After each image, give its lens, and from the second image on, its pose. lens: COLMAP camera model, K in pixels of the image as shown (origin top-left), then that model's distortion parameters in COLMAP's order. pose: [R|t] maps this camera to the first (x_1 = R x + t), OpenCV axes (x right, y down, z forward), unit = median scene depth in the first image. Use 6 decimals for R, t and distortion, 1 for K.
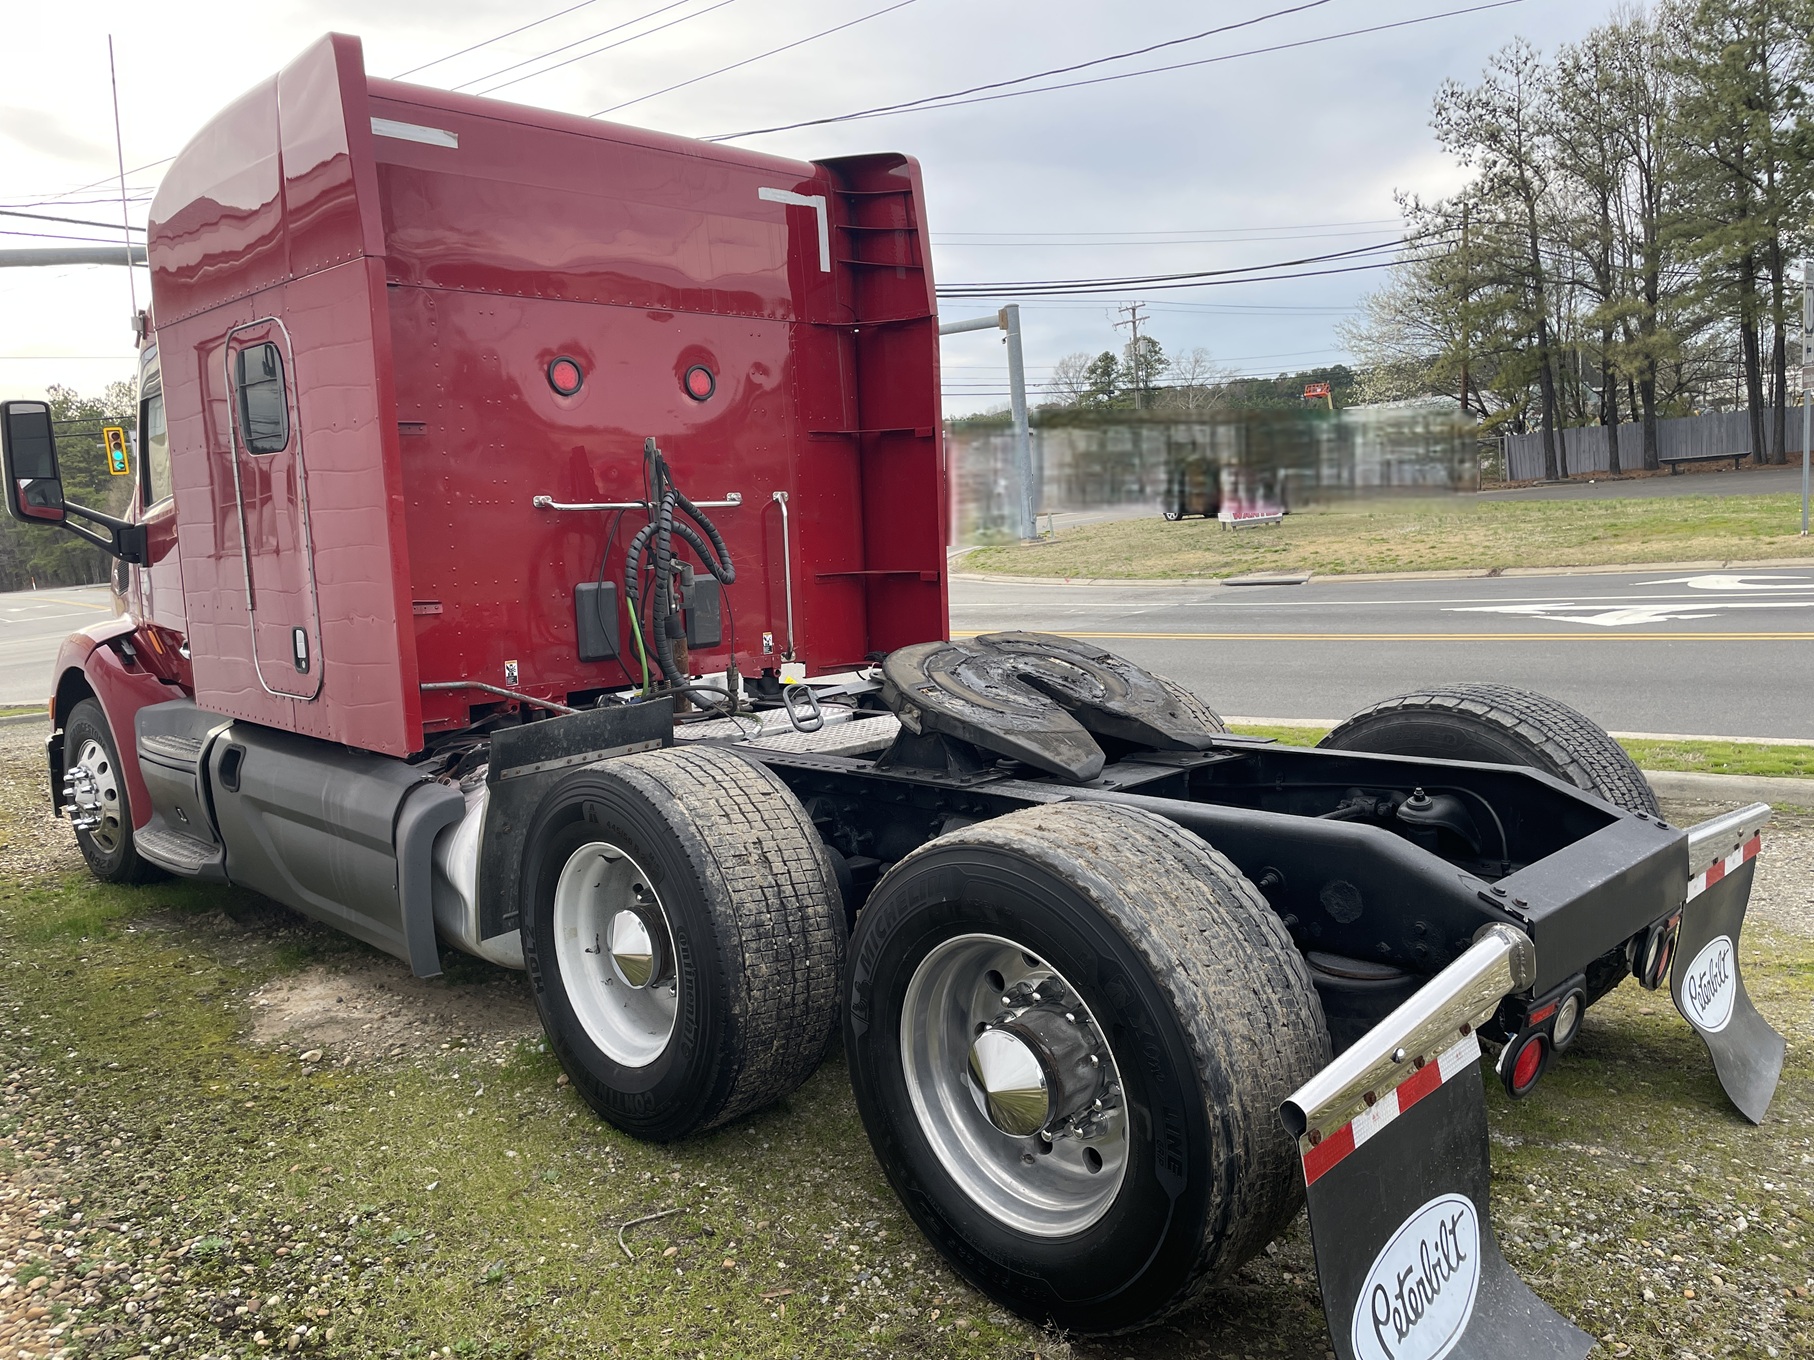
lens RADIAL K [[1390.4, 0, 907.0], [0, 1390.4, 680.0], [0, 0, 1]] dist [0.044160, -0.003918]
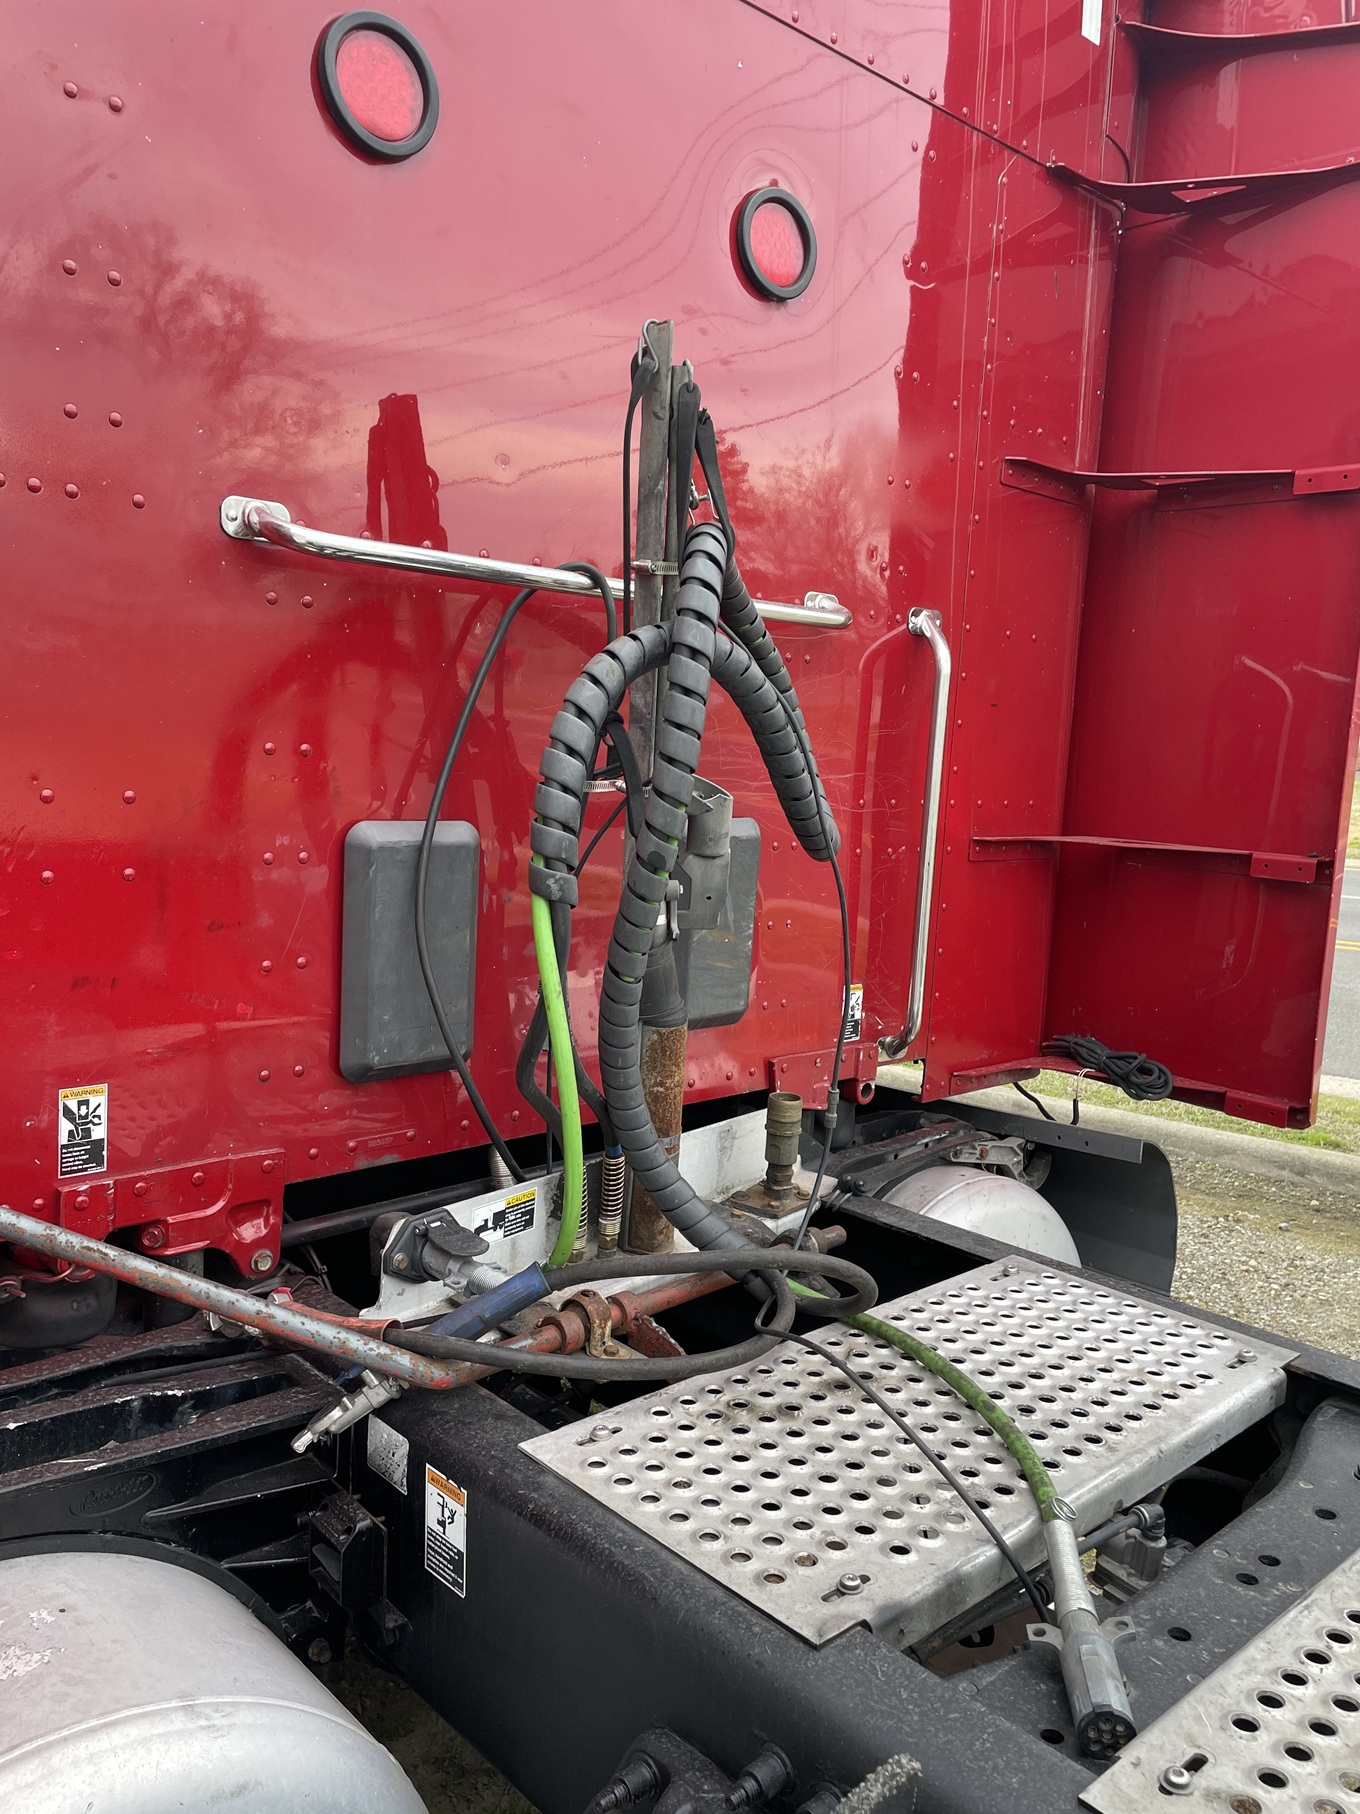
lens RADIAL K [[1390.4, 0, 680.0], [0, 1390.4, 907.0], [0, 0, 1]] dist [0.044160, -0.003918]
pose [[0.995999, 0.088996, -0.008126, -0.162655], [-0.088985, 0.996032, 0.001615, -0.057074], [0.008238, -0.000886, 0.999966, 0.700246]]
